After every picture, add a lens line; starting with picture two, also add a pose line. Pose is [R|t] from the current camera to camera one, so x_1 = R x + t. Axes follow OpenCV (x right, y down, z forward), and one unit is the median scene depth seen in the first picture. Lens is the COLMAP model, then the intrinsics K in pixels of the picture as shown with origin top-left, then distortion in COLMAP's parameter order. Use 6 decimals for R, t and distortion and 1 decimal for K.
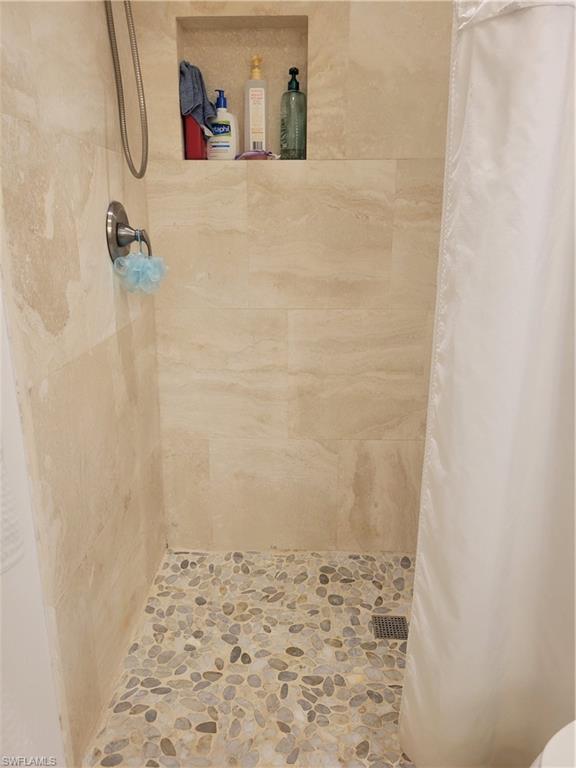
lens RADIAL K [[575.5, 0, 281.5], [0, 575.5, 382.1], [0, 0, 1]] dist [0.031351, 0.000624]
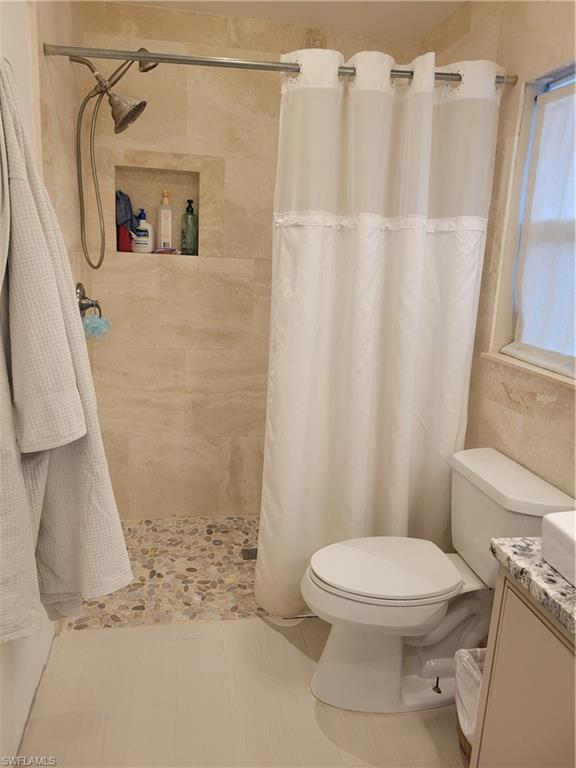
lens RADIAL K [[575.5, 0, 281.5], [0, 575.5, 382.1], [0, 0, 1]] dist [0.031351, 0.000624]
pose [[0.977605, 0.001329, 0.210444, -0.065720], [0.009739, 0.998623, -0.051545, 0.042770], [-0.210223, 0.052440, 0.976246, -0.567886]]
